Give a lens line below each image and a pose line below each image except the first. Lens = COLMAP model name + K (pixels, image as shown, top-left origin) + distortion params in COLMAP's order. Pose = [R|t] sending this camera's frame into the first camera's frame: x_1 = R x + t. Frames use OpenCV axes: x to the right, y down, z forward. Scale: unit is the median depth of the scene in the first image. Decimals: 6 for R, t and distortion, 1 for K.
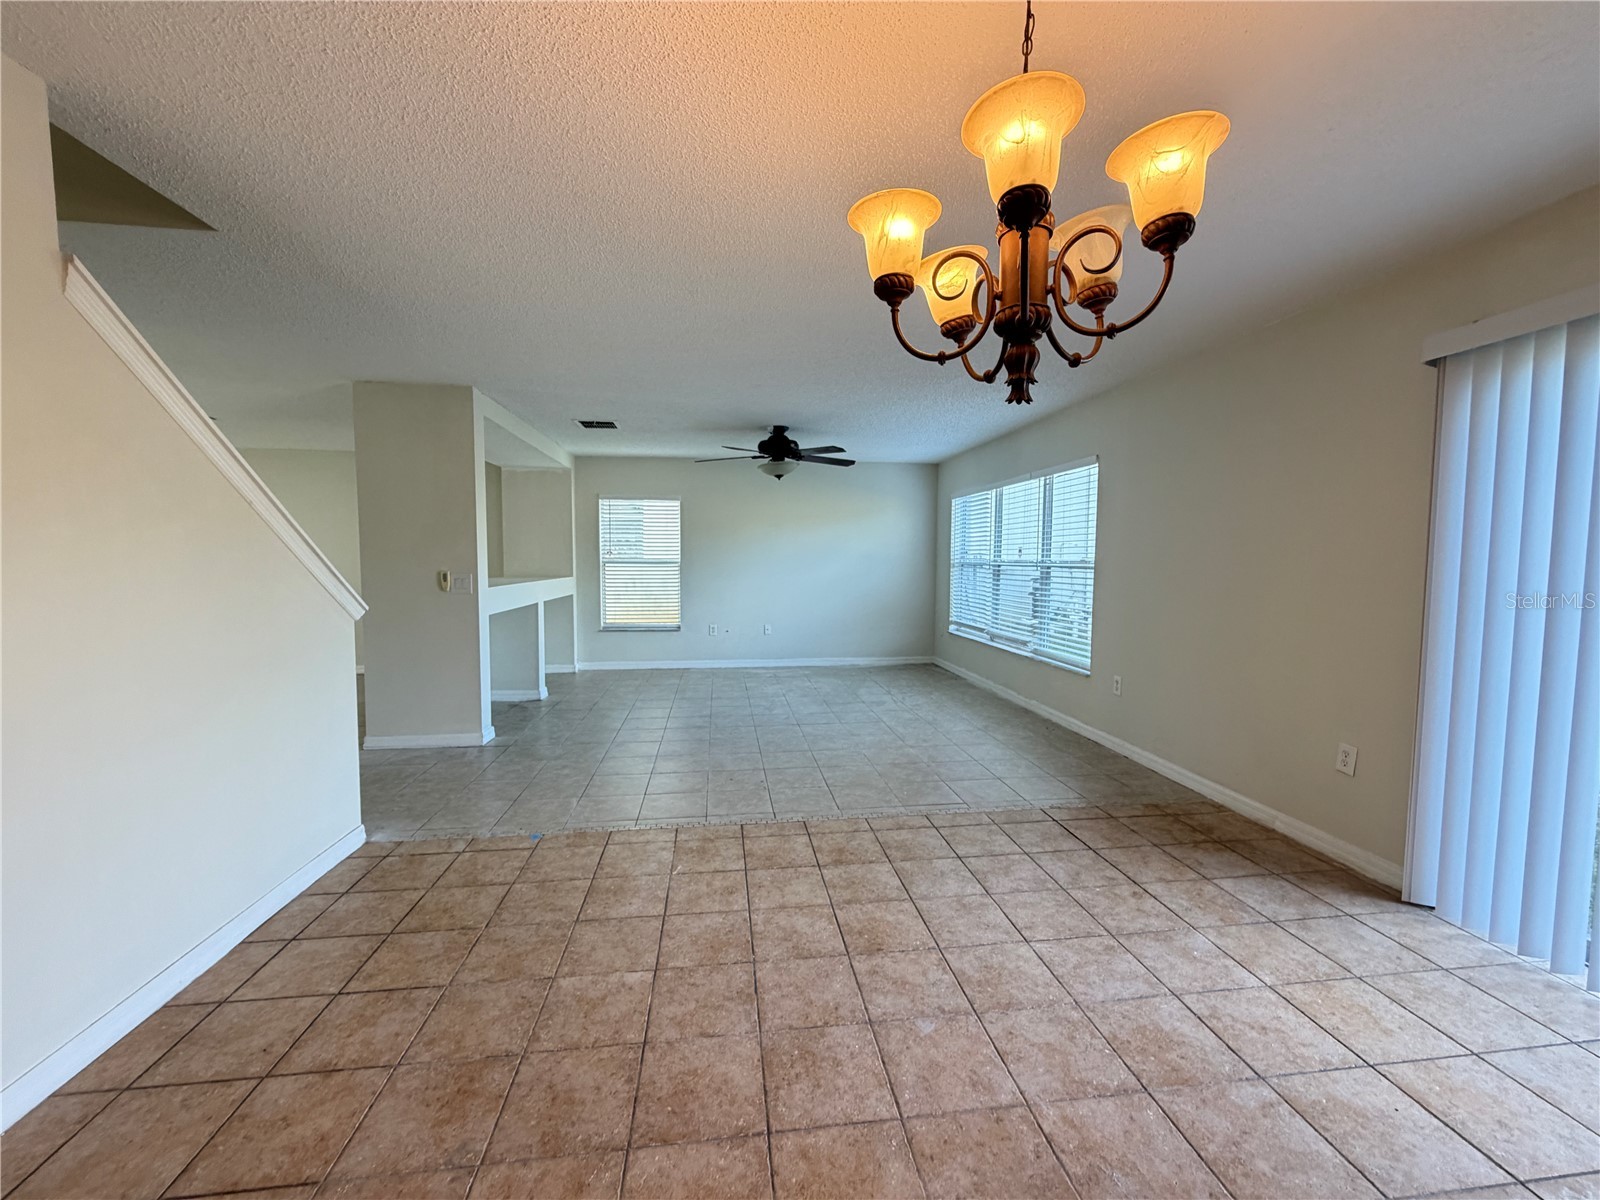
lens RADIAL K [[646.2, 0, 800.0], [0, 646.2, 600.0], [0, 0, 1]] dist [0.001291, 0.000078]
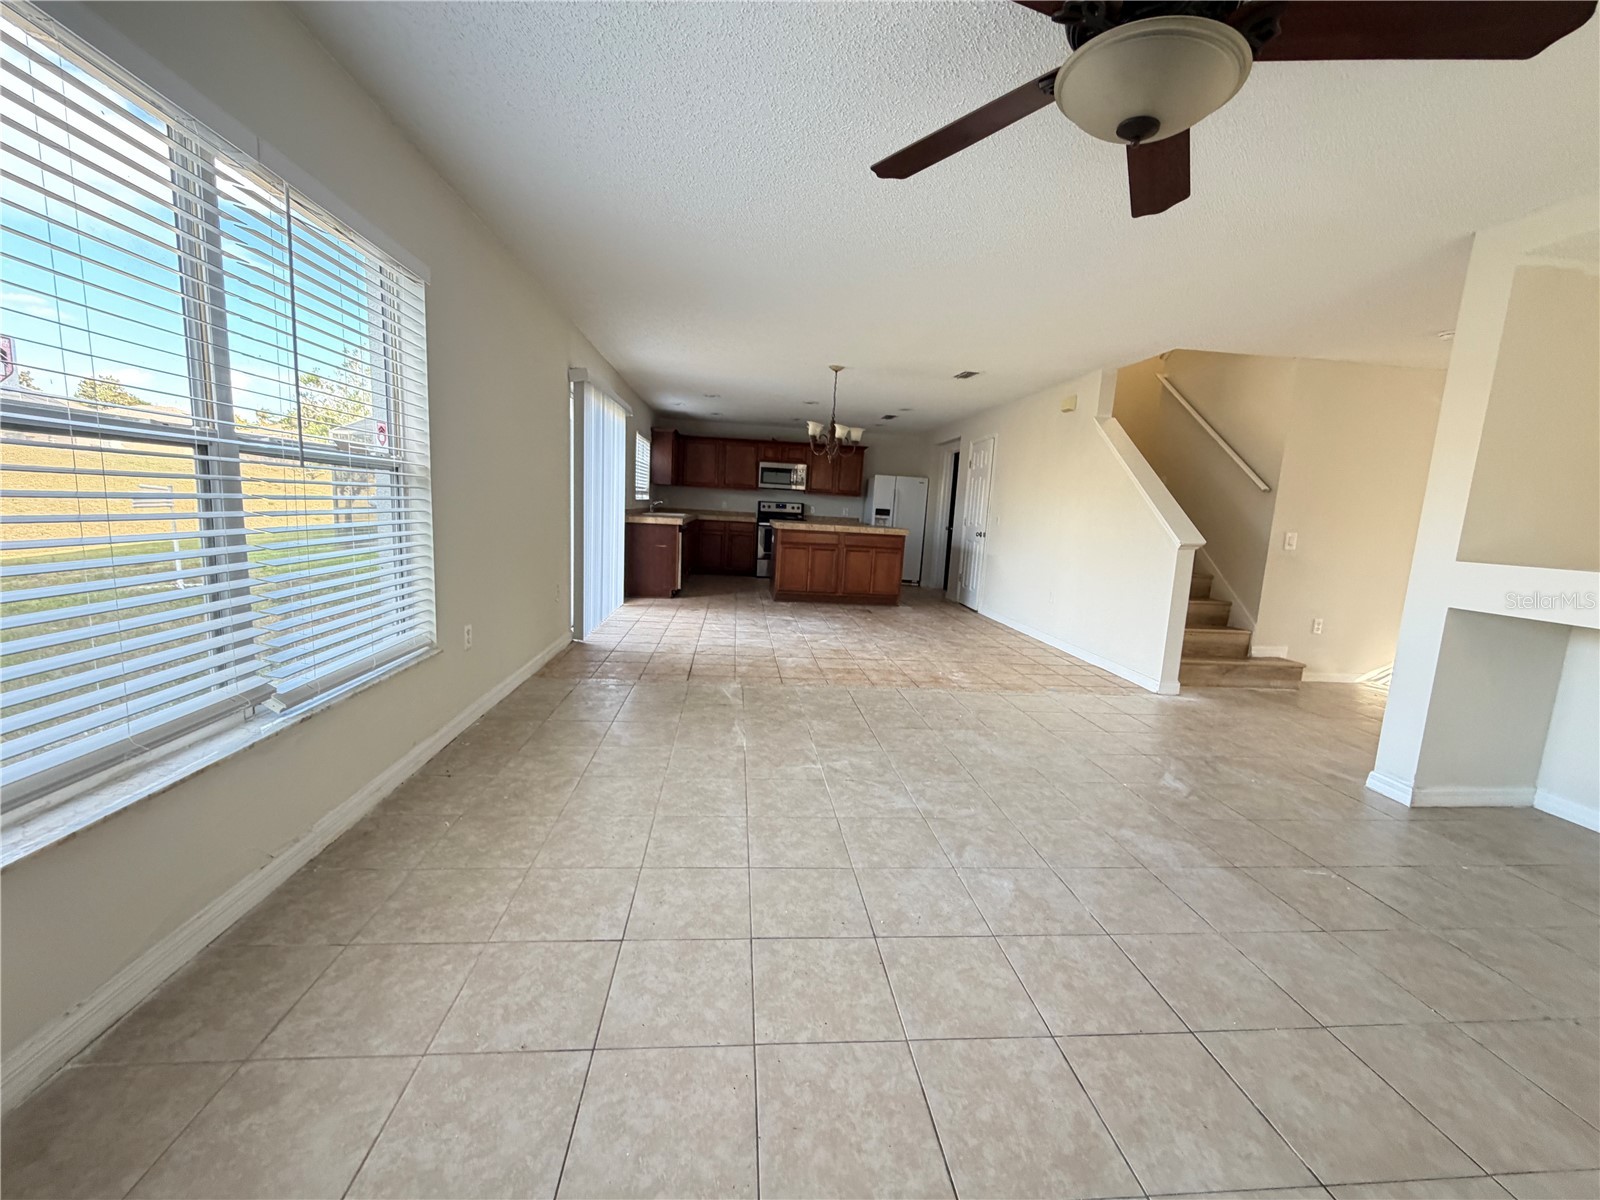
lens RADIAL K [[646.2, 0, 800.0], [0, 646.2, 600.0], [0, 0, 1]] dist [0.001291, 0.000078]
pose [[-0.997996, -0.060131, 0.019692, 0.111684], [-0.054829, 0.977184, 0.205198, -0.078964], [-0.031581, 0.203707, -0.978522, 1.751086]]
